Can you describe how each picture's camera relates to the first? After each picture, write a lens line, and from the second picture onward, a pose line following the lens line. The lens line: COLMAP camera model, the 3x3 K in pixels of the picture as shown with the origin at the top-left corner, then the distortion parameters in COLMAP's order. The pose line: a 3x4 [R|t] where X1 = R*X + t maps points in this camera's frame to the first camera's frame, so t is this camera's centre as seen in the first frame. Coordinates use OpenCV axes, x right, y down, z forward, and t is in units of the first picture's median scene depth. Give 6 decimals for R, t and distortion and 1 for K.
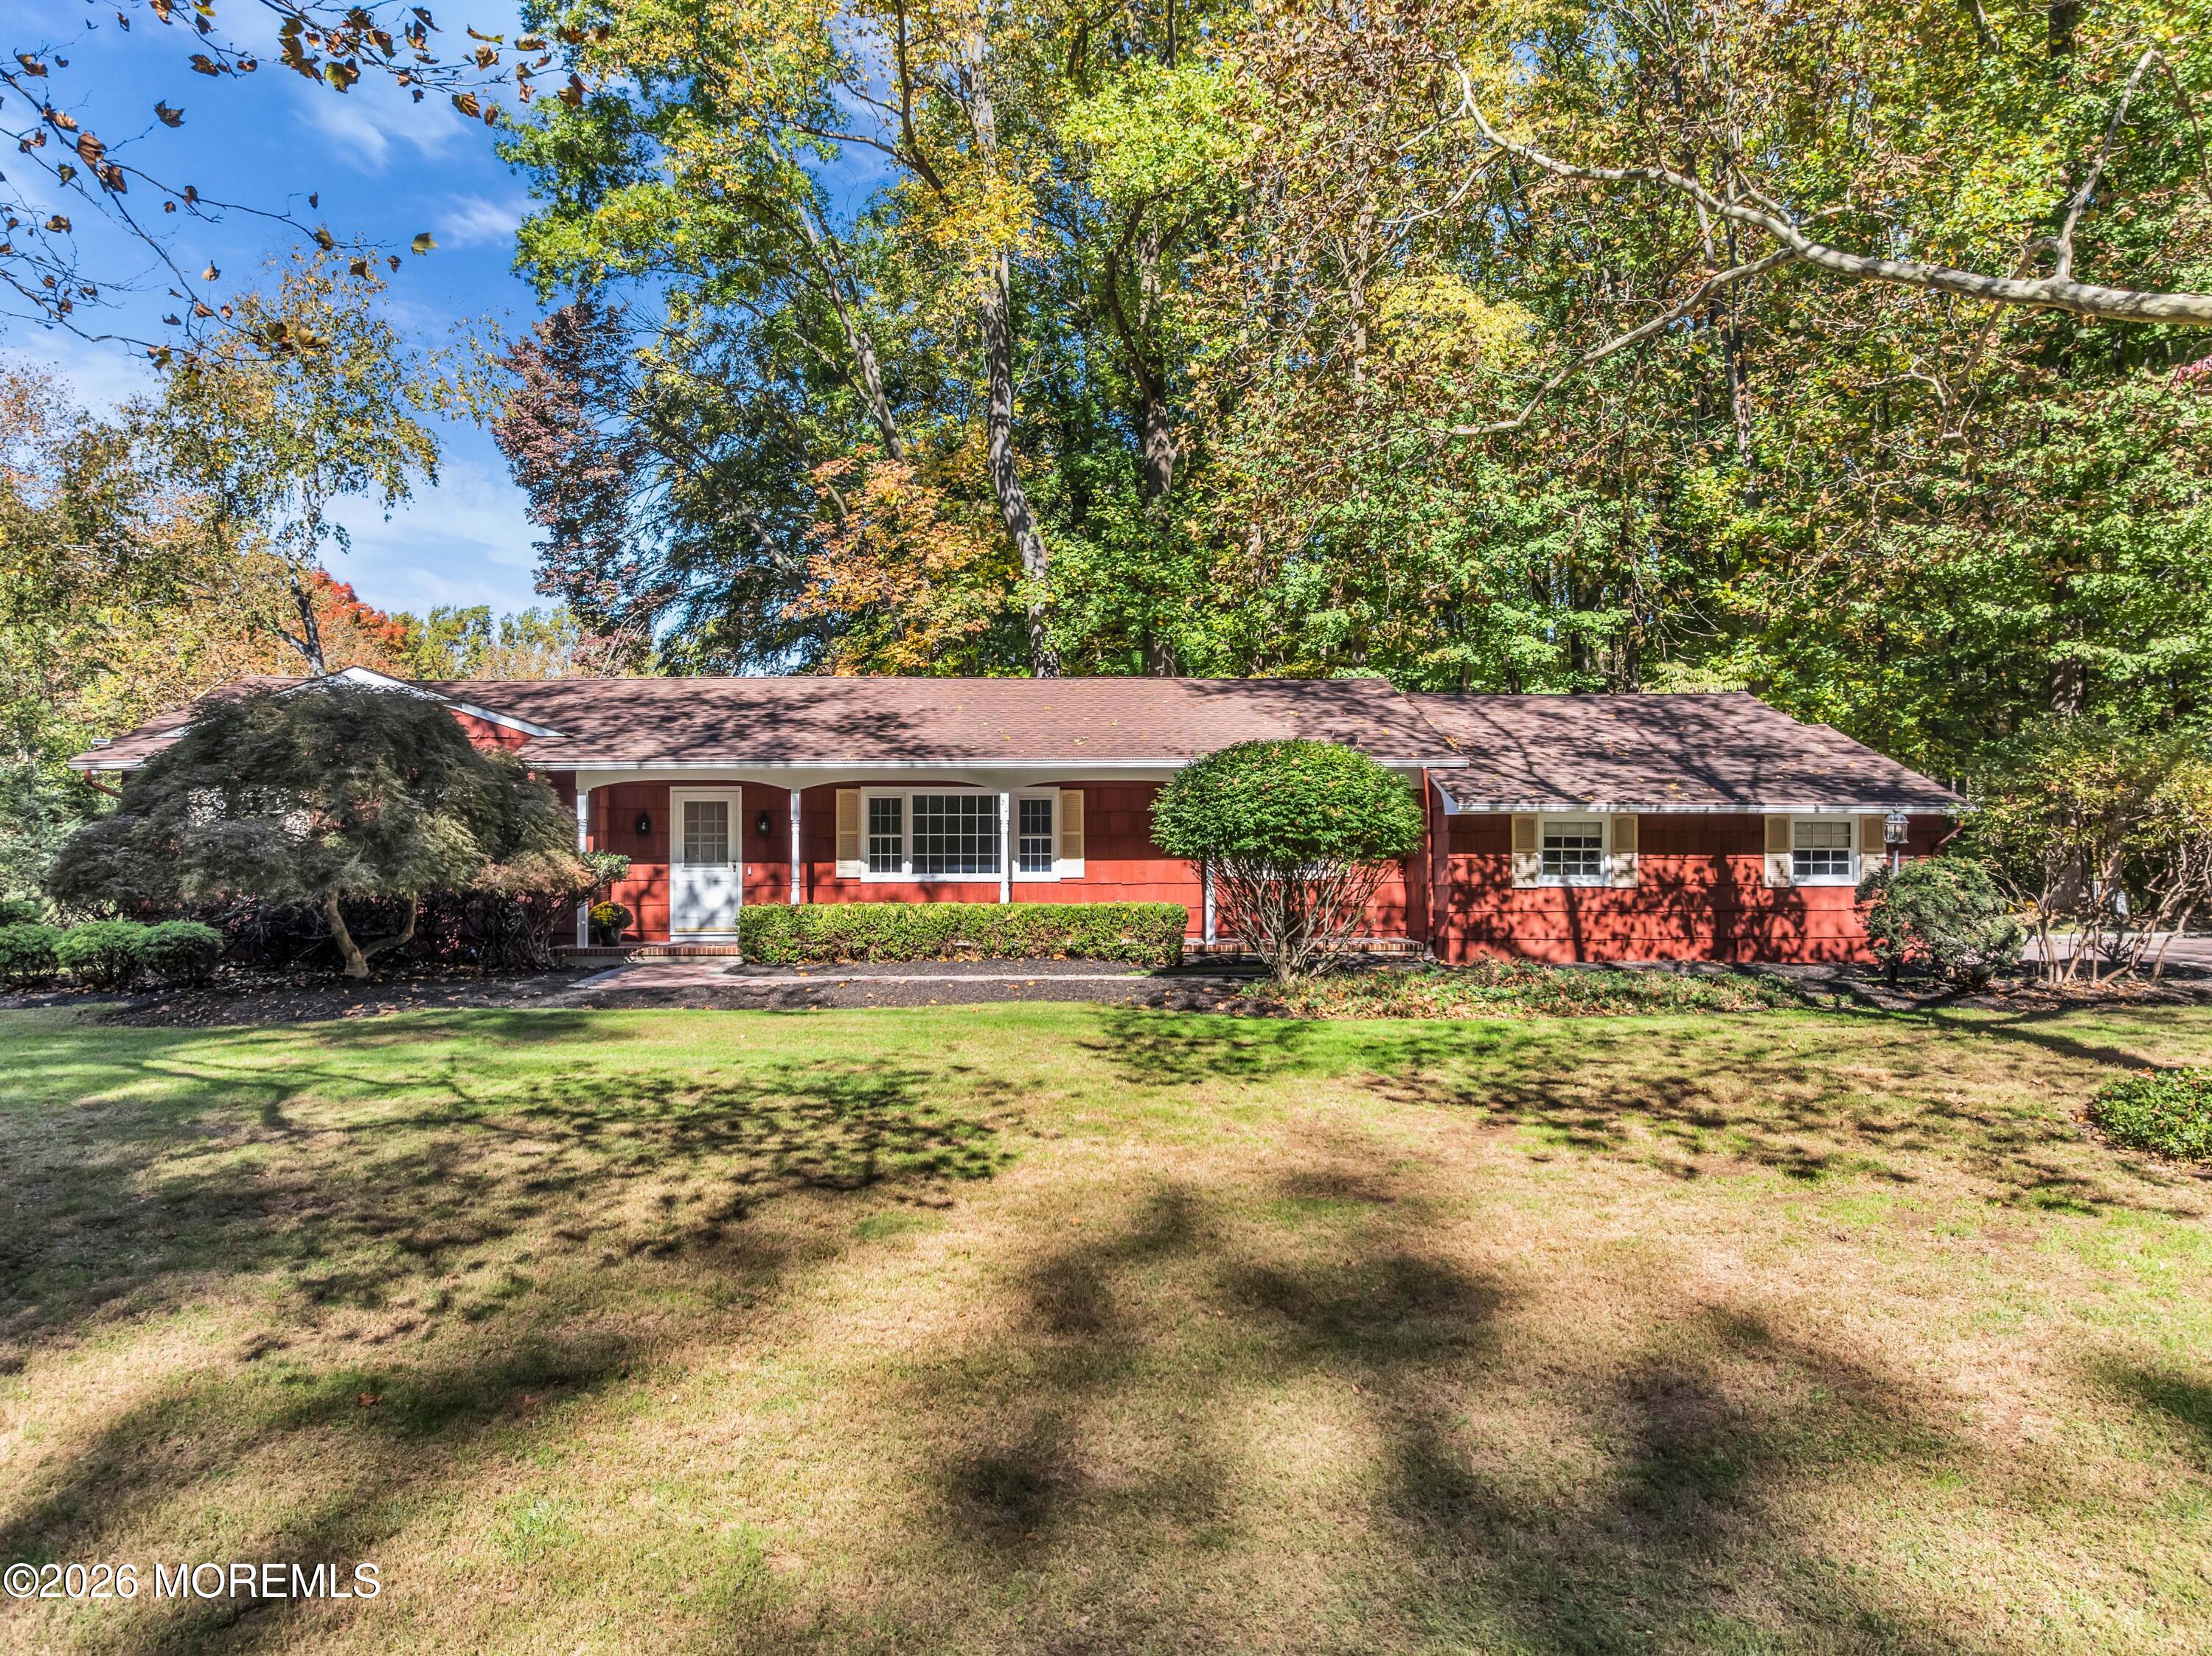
lens RADIAL K [[1595.2, 0, 1107.5], [0, 1595.2, 819.9], [0, 0, 1]] dist [-0.038627, 0.003369]
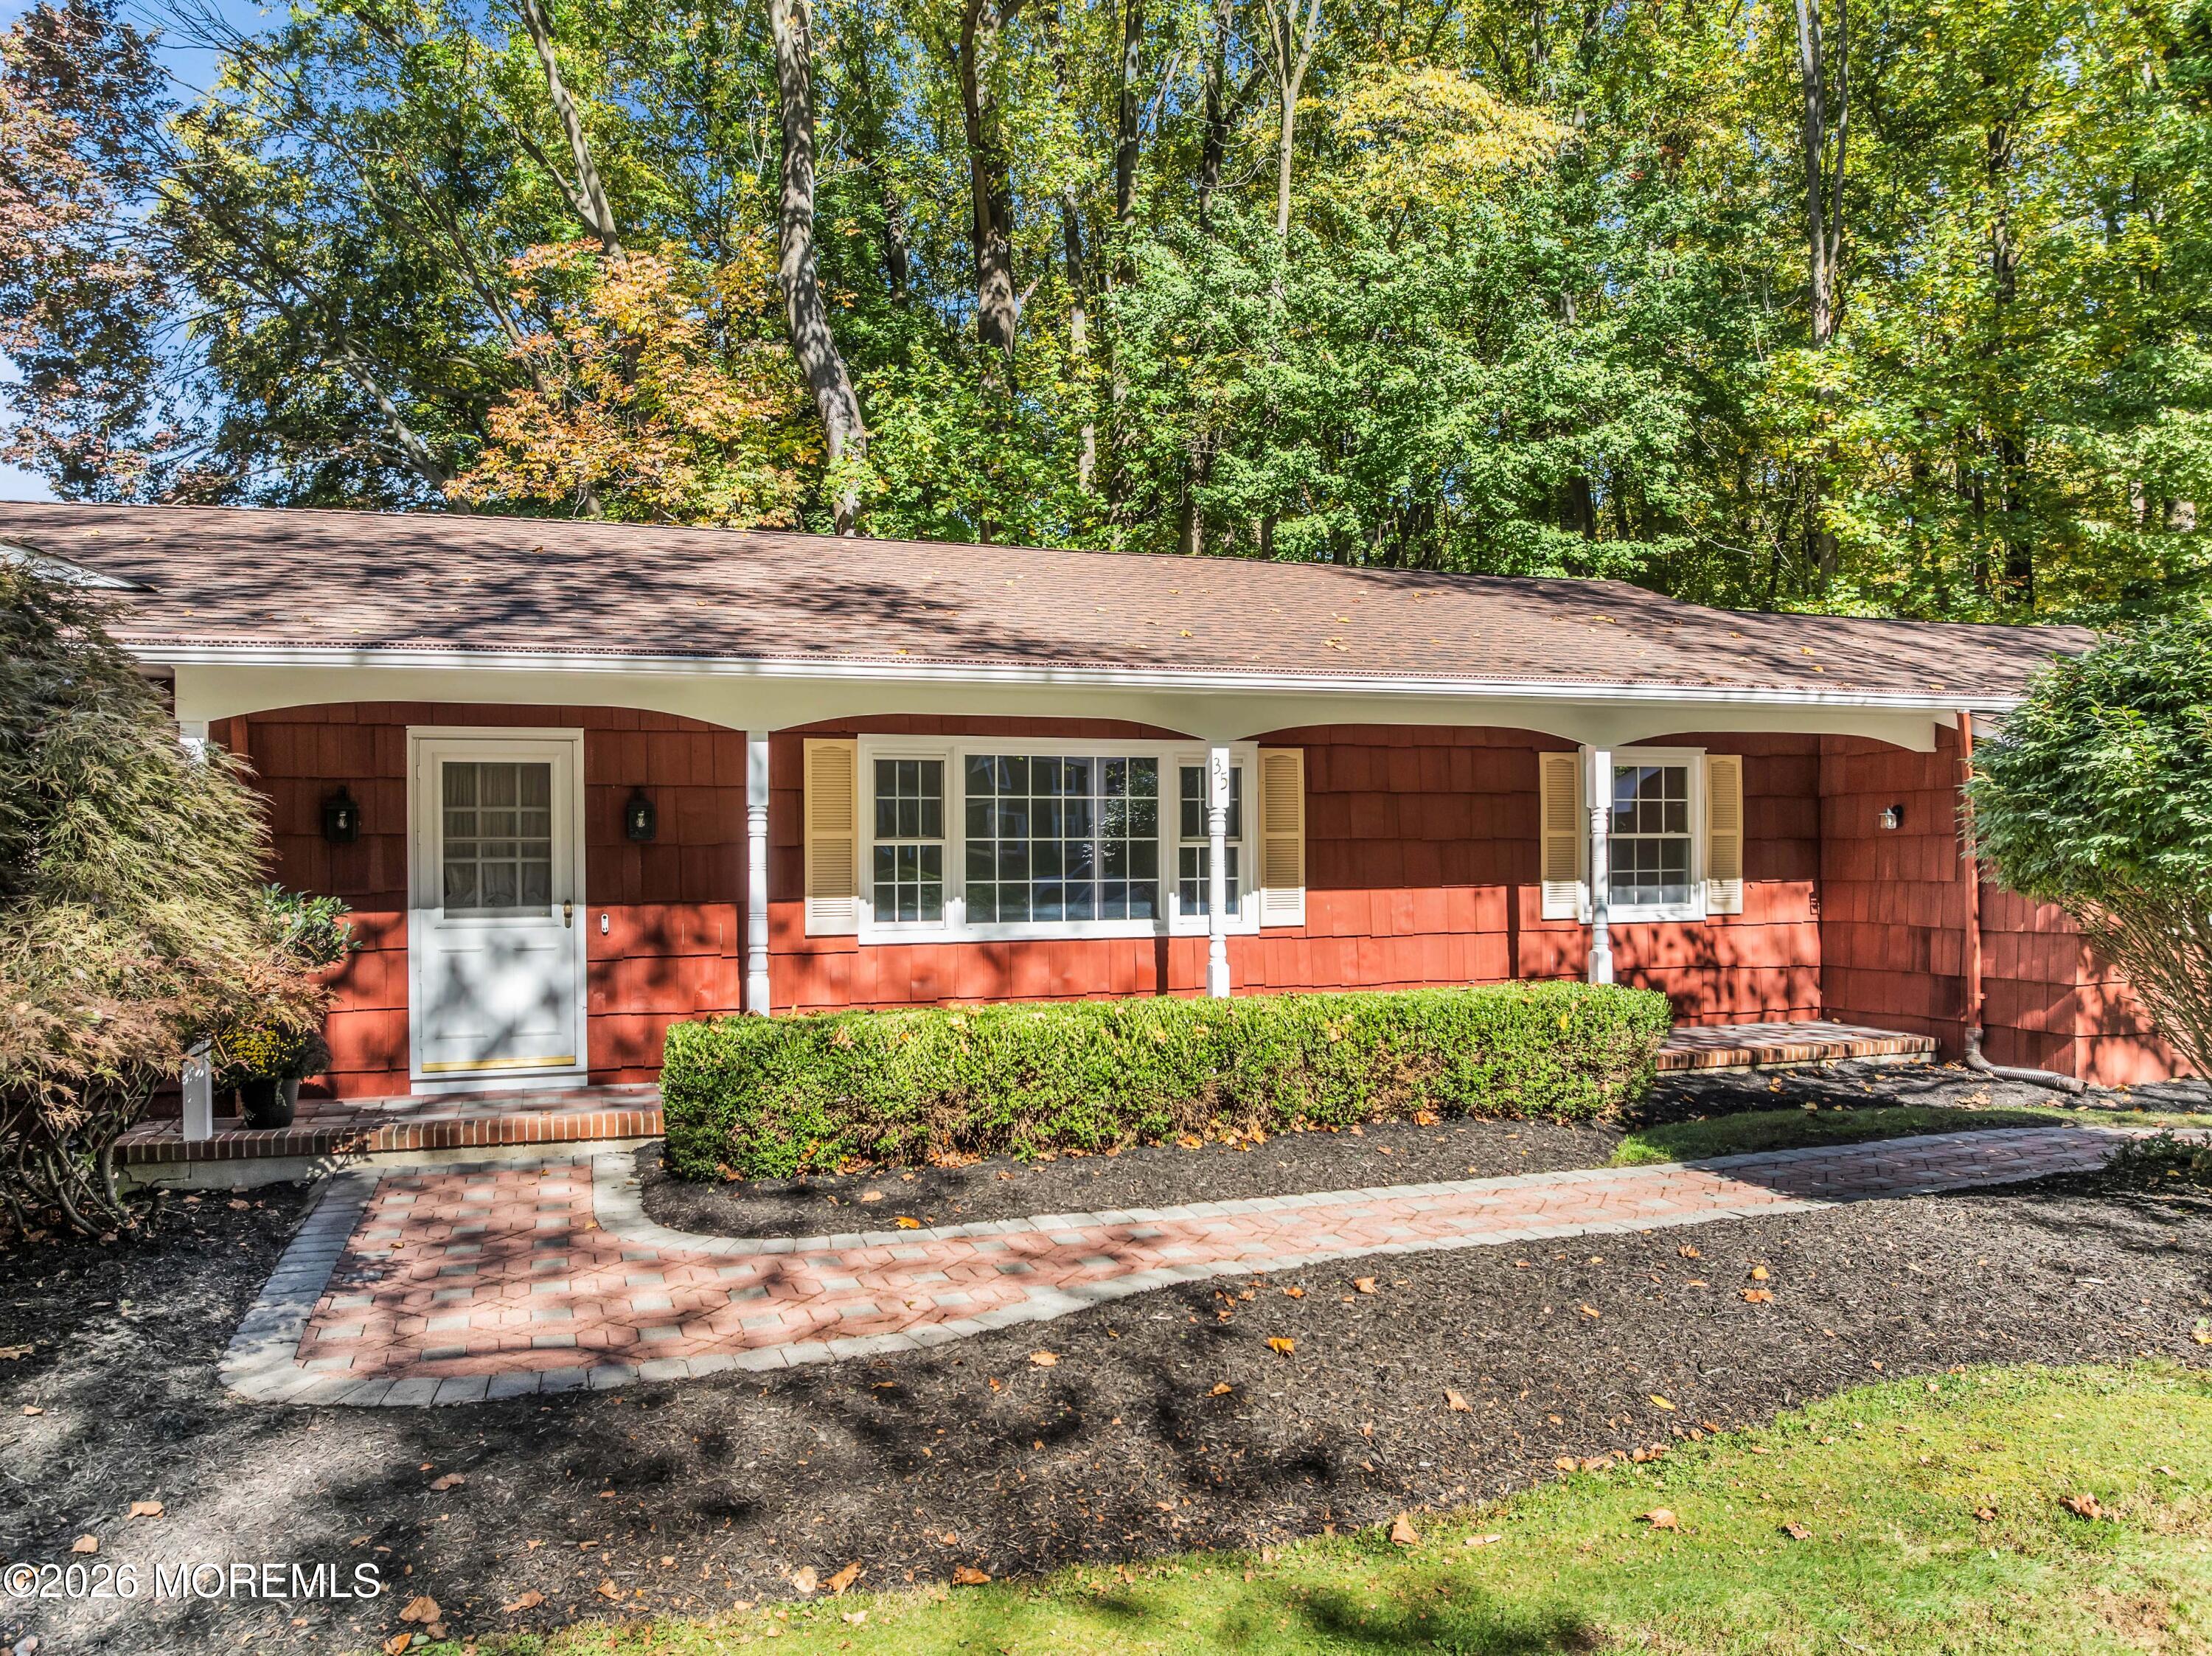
lens RADIAL K [[1595.2, 0, 1114.0], [0, 1595.2, 852.7], [0, 0, 1]] dist [-0.038627, 0.003369]
pose [[0.961458, -0.005413, 0.274898, -0.208001], [0.000730, 0.999853, 0.017133, 0.005189], [-0.274950, -0.016271, 0.961321, 0.543893]]
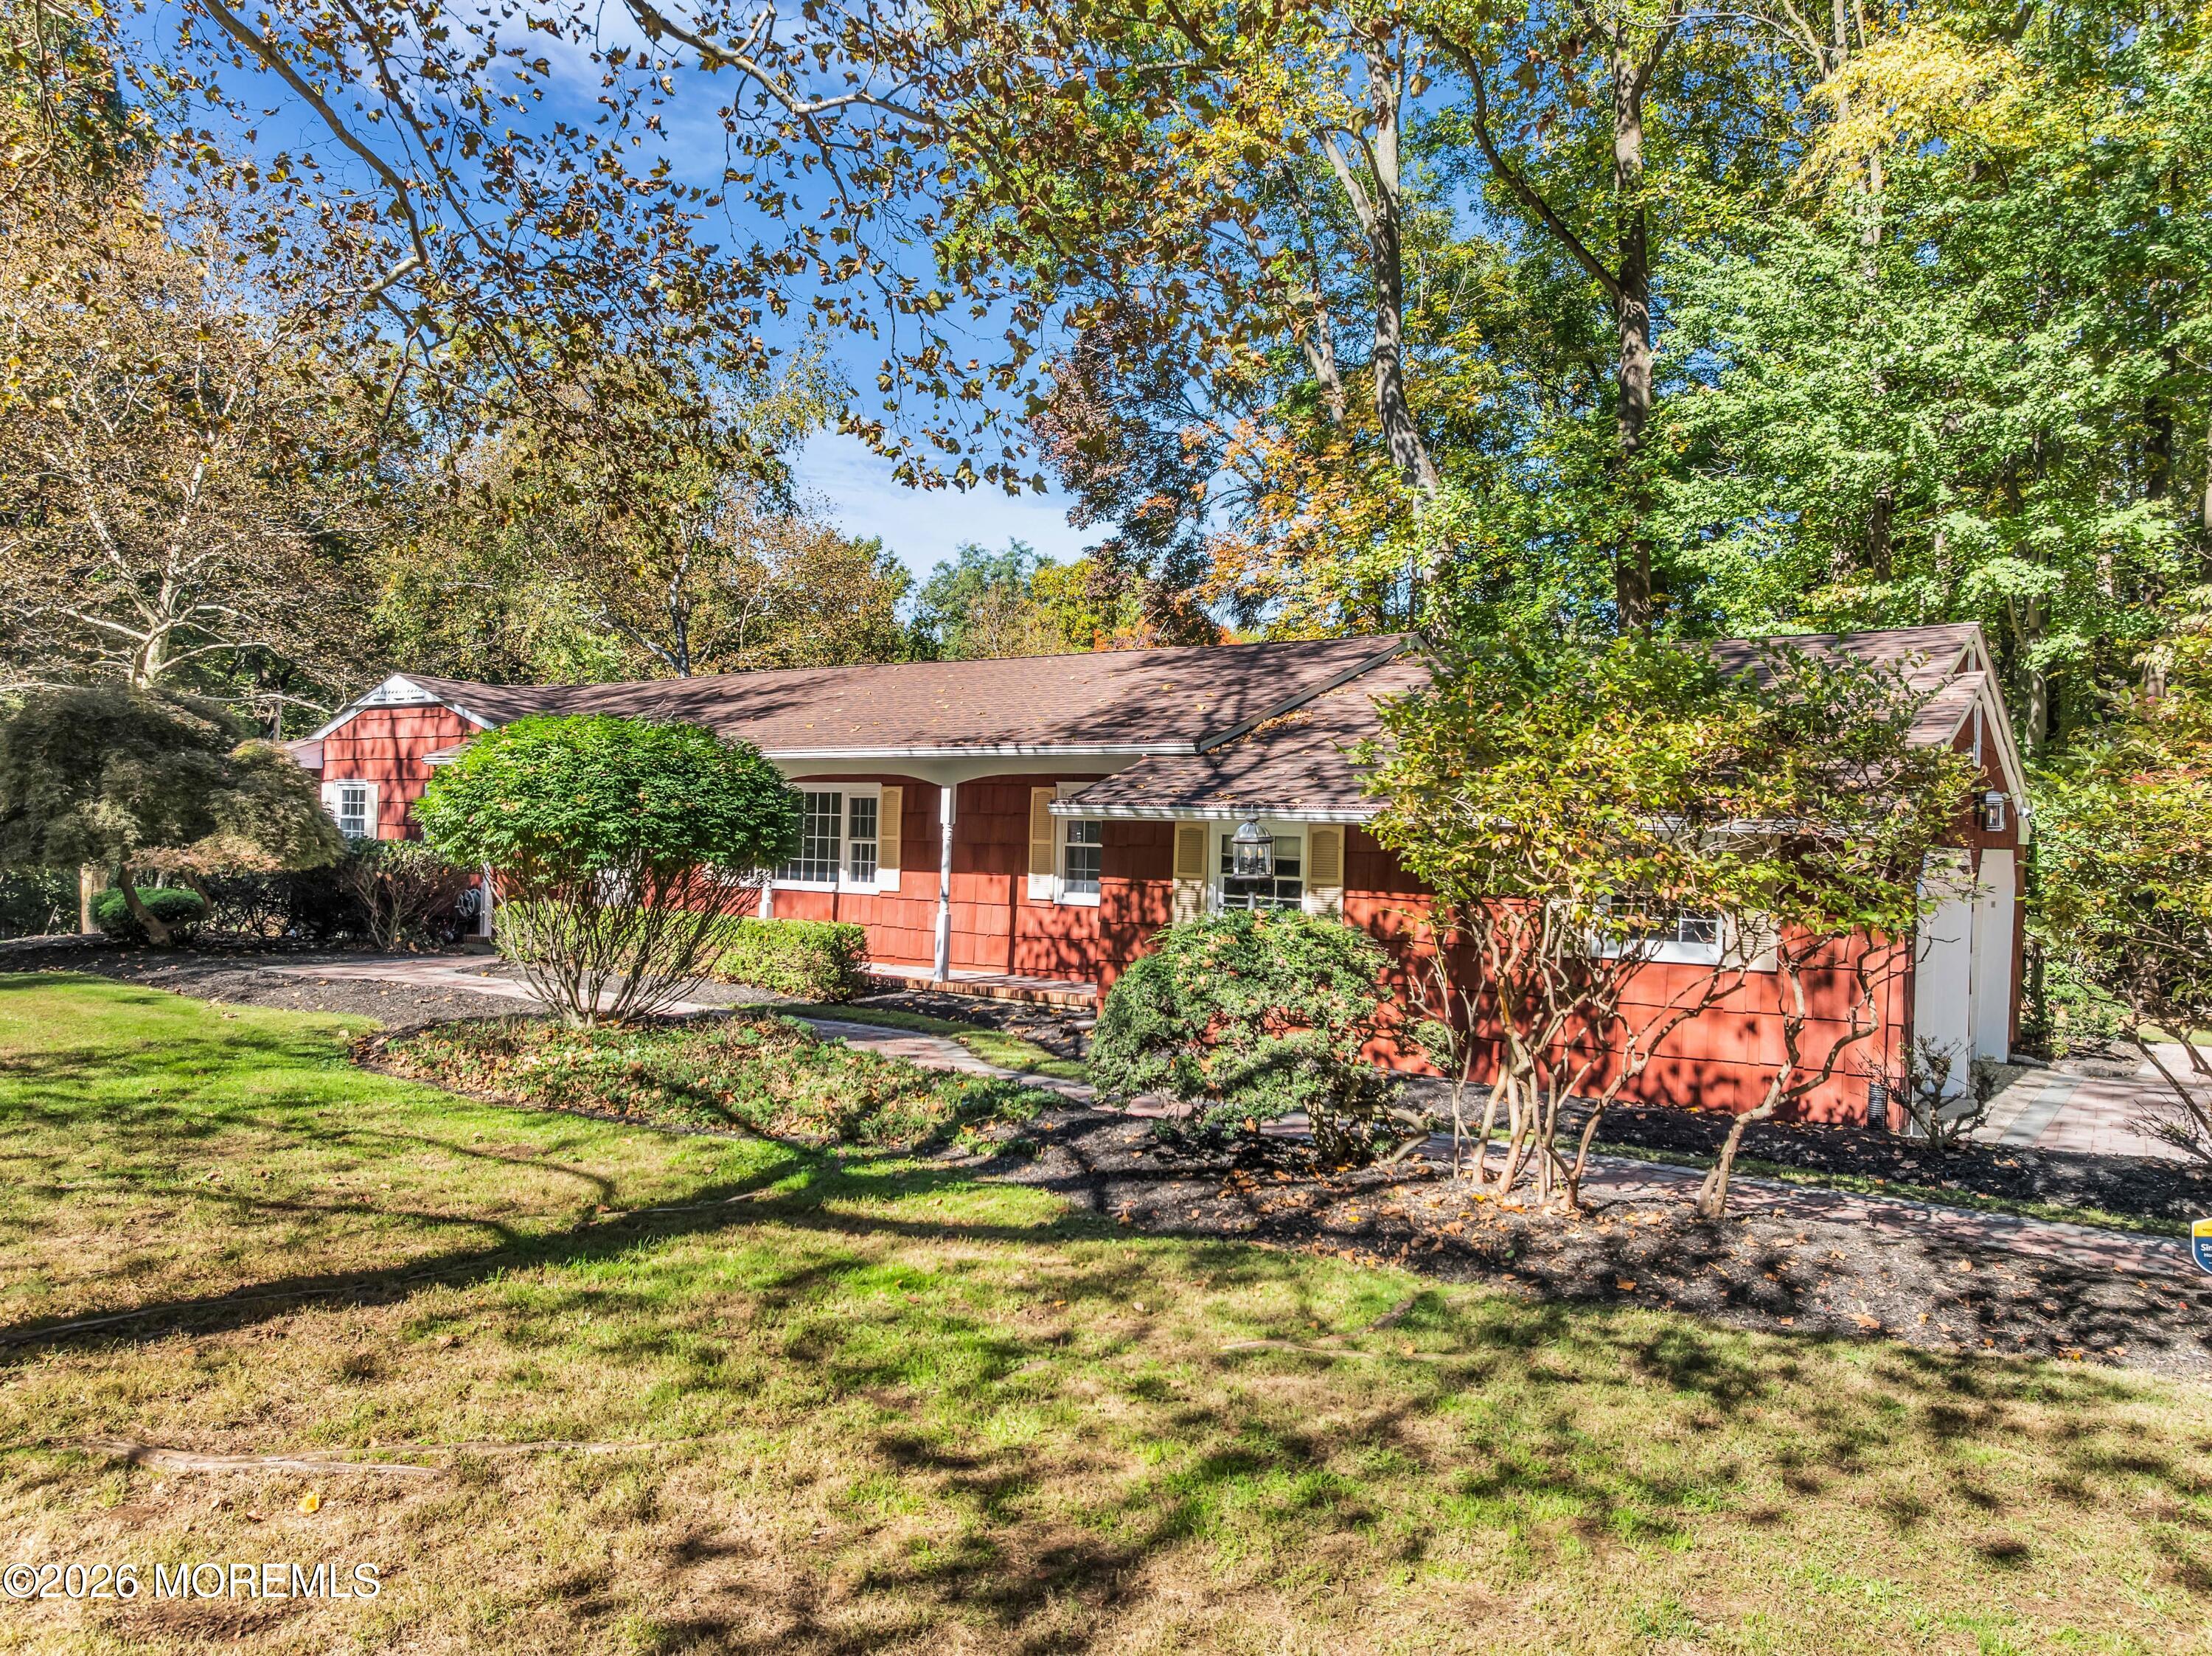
lens RADIAL K [[1636.1, 0, 1092.4], [0, 1636.1, 827.4], [0, 0, 1]] dist [-0.033313, -0.011538]
pose [[0.779352, 0.019472, -0.626284, 0.598920], [-0.021433, 0.999761, 0.004412, -0.003247], [0.626220, 0.009984, 0.779583, 0.401483]]
